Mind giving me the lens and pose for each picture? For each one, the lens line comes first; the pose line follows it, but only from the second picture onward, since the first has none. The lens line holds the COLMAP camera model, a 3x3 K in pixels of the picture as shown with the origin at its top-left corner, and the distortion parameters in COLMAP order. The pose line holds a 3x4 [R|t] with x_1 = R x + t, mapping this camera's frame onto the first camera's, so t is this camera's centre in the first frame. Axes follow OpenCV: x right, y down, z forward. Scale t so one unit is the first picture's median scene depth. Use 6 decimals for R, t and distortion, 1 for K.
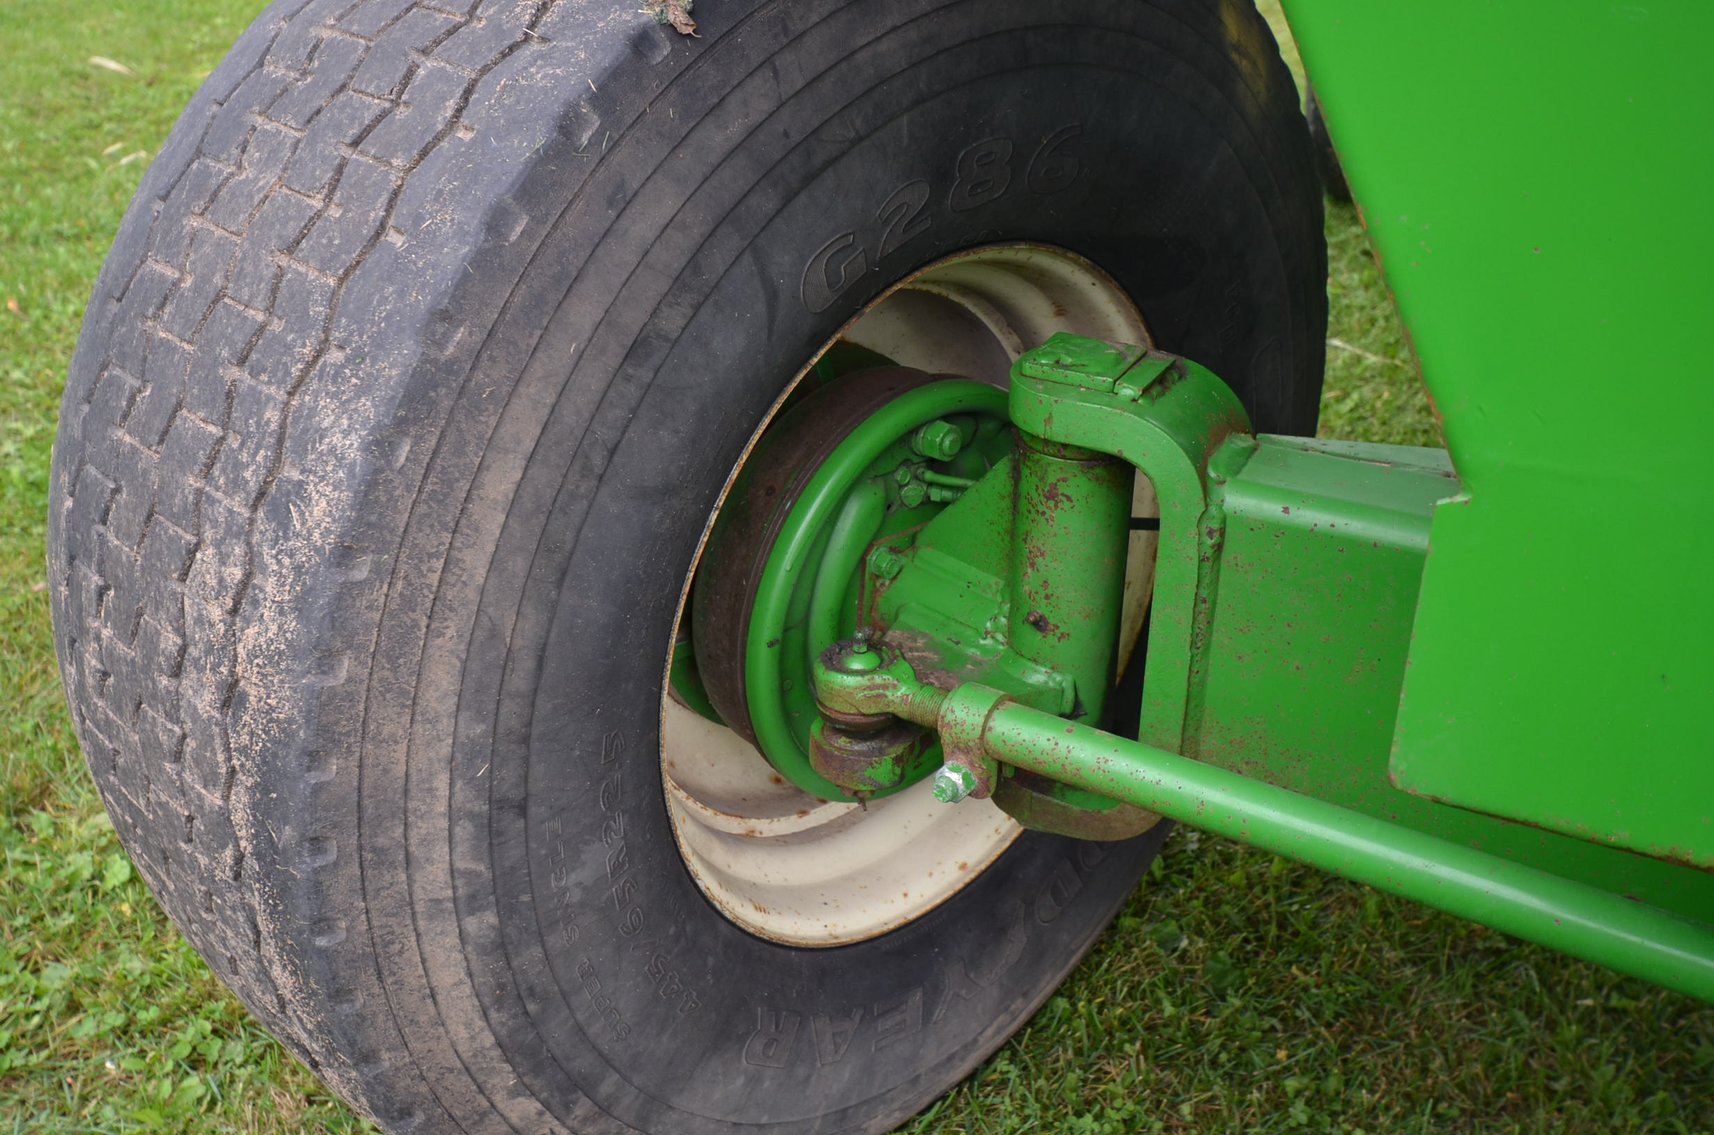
lens RADIAL K [[1722.6, 0, 897.5], [0, 1722.6, 567.9], [0, 0, 1]] dist [0.014961, 0.014068]
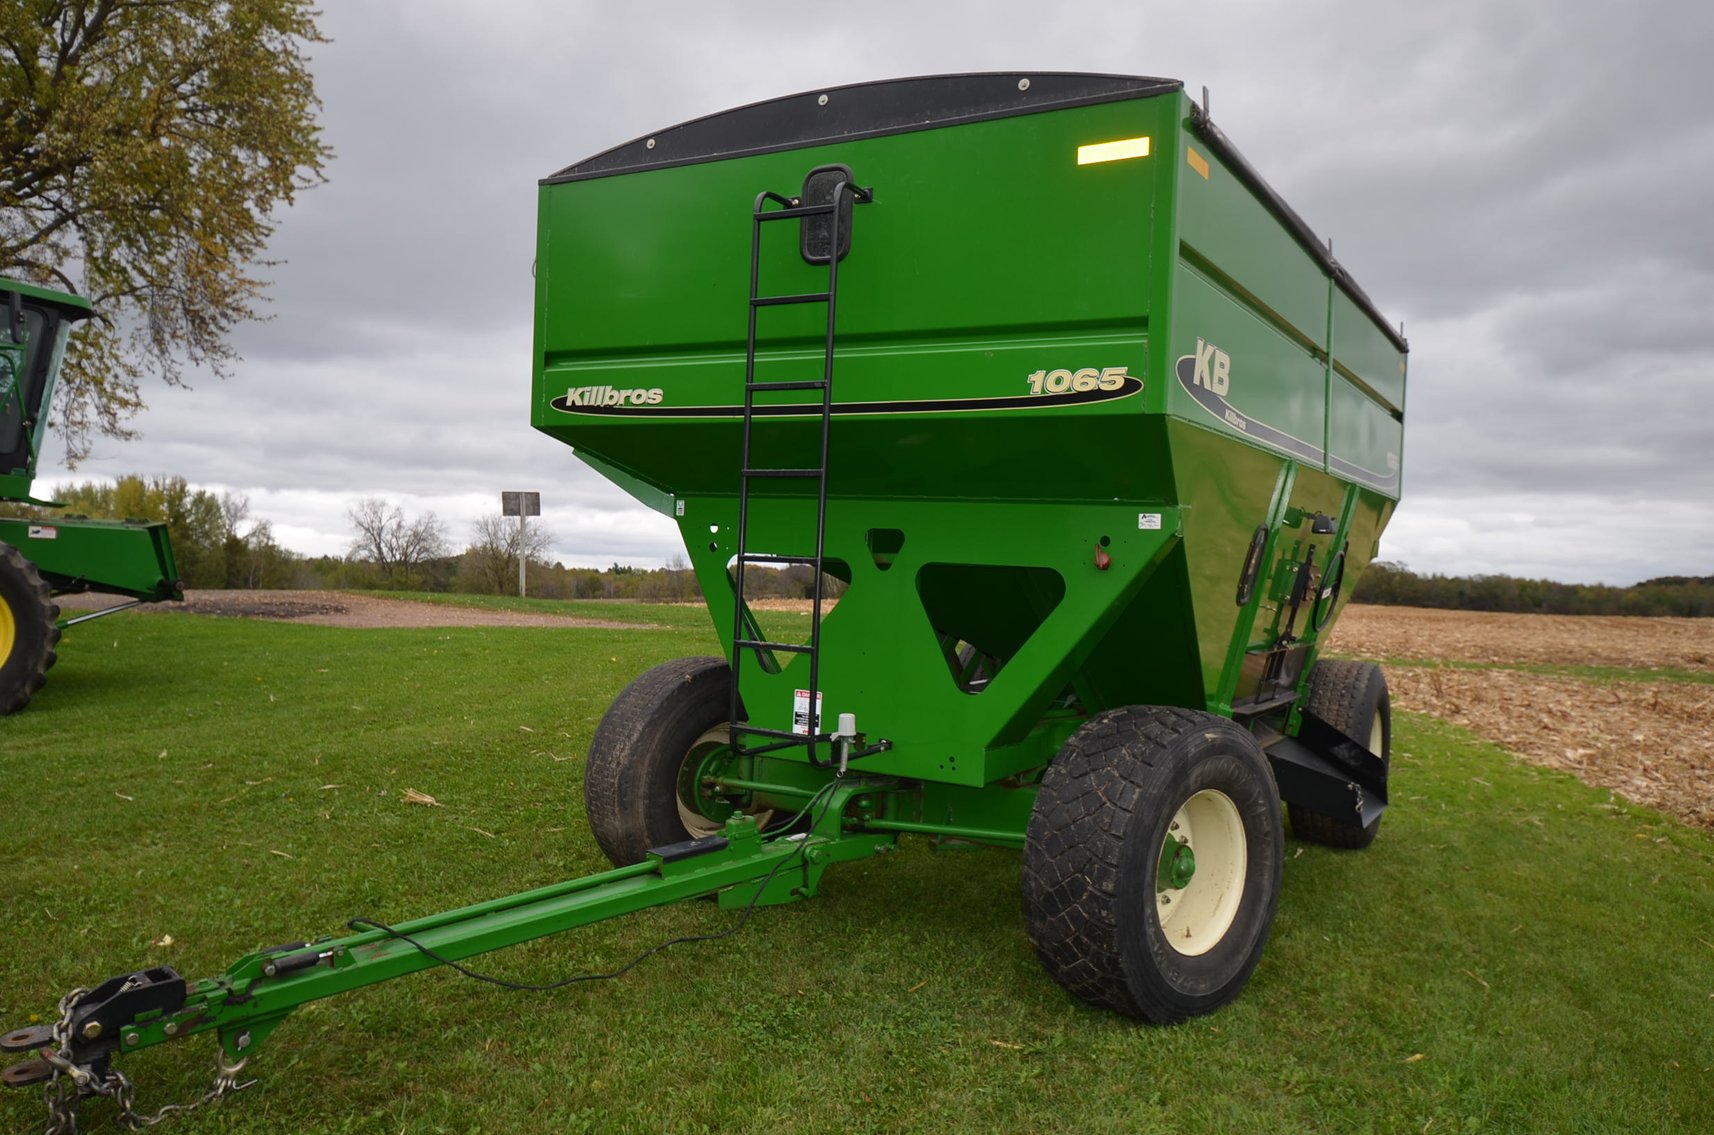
lens RADIAL K [[1253.9, 0, 857.0], [0, 1253.9, 567.5], [0, 0, 1]] dist [0.001466, 0.004906]
pose [[0.996289, 0.032698, -0.079619, 1.042665], [-0.065620, 0.887152, -0.456789, 1.734650], [0.055698, 0.460318, 0.886005, -4.129983]]
